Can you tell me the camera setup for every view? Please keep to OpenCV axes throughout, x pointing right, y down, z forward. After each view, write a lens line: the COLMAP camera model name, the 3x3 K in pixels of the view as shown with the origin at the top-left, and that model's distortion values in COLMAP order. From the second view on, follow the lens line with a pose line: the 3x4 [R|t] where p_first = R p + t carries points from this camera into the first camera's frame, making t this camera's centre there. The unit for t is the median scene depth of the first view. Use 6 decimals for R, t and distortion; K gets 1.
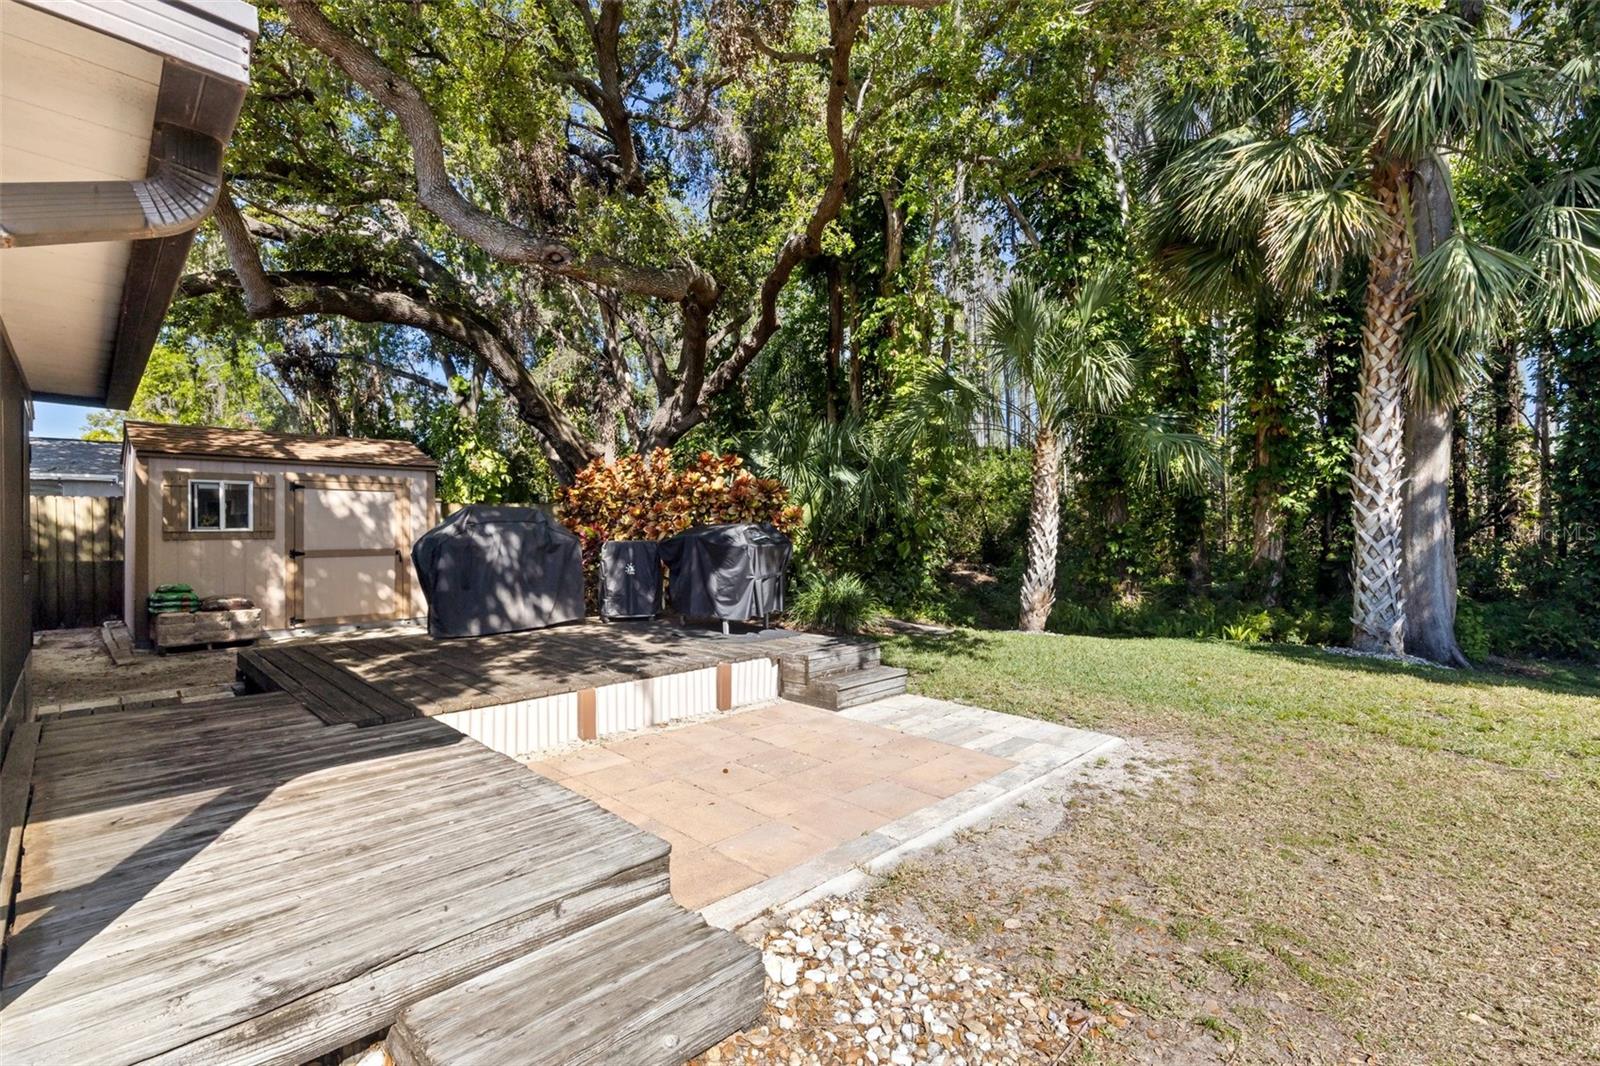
lens RADIAL K [[719.8, 0, 791.3], [0, 719.8, 524.7], [0, 0, 1]] dist [0.002410, -0.000328]
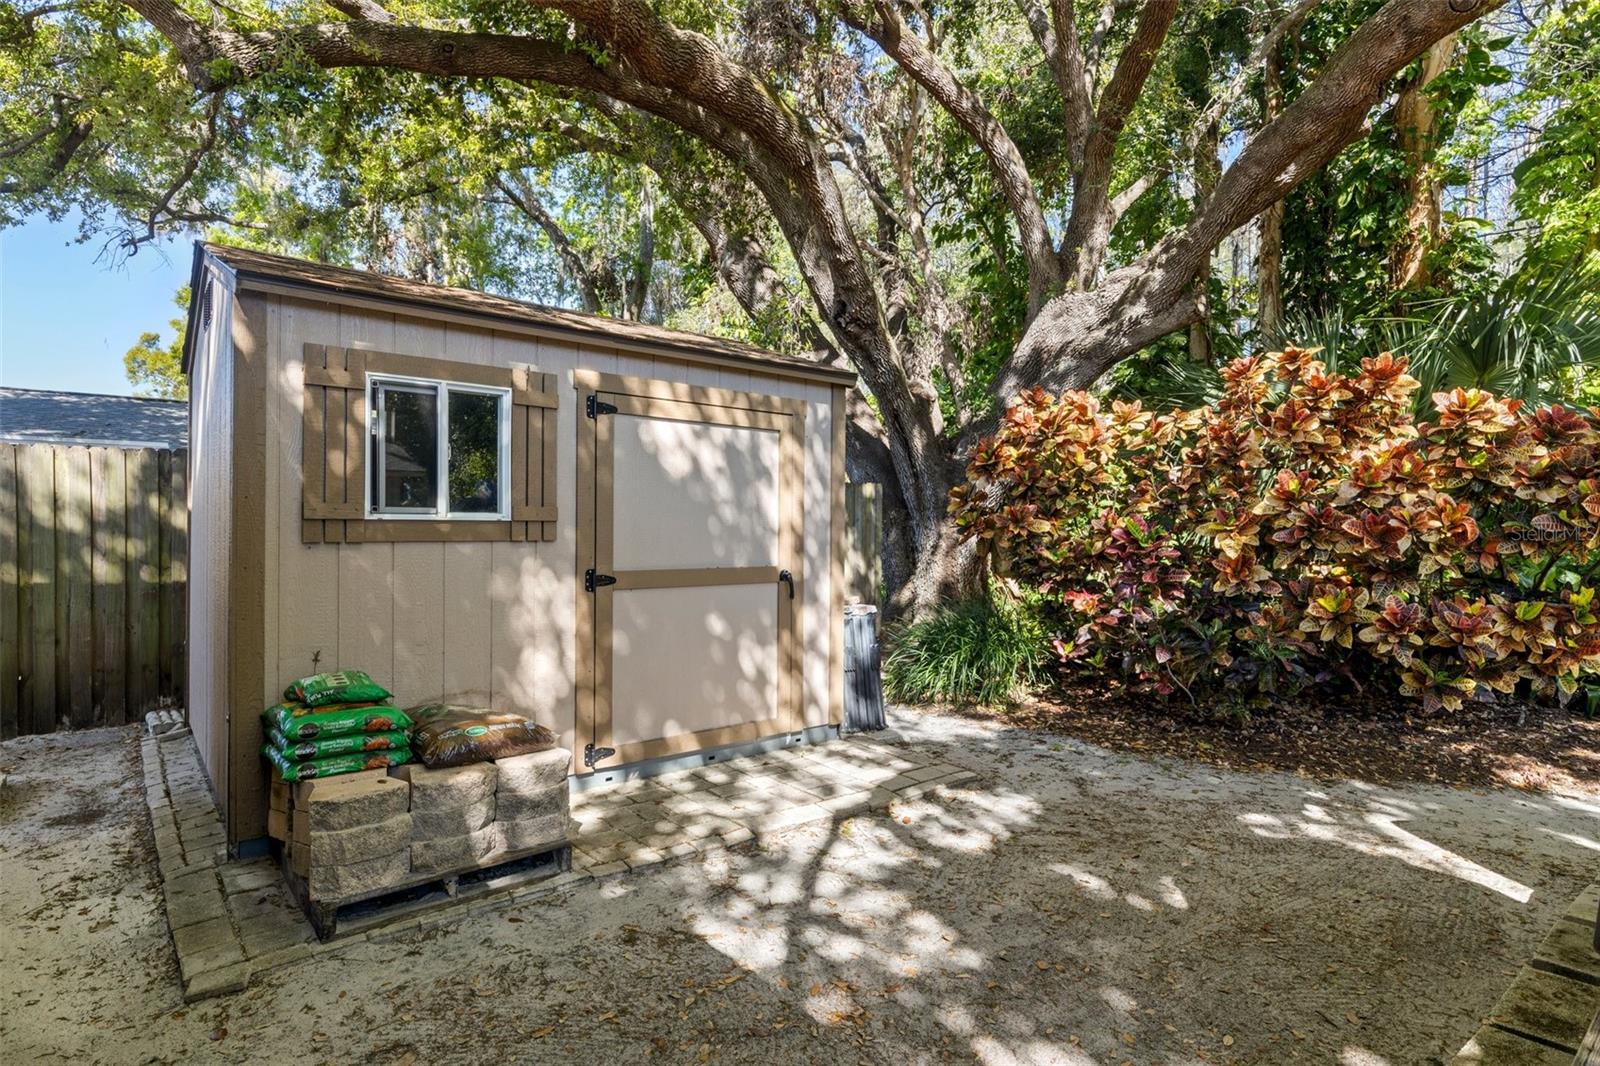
lens RADIAL K [[826.3, 0, 791.8], [0, 826.3, 542.9], [0, 0, 1]] dist [-0.002455, -0.000724]
pose [[0.994905, 0.012365, -0.100057, -0.521256], [-0.010291, 0.999722, 0.021224, 0.009598], [0.100292, -0.020086, 0.994755, 0.550457]]
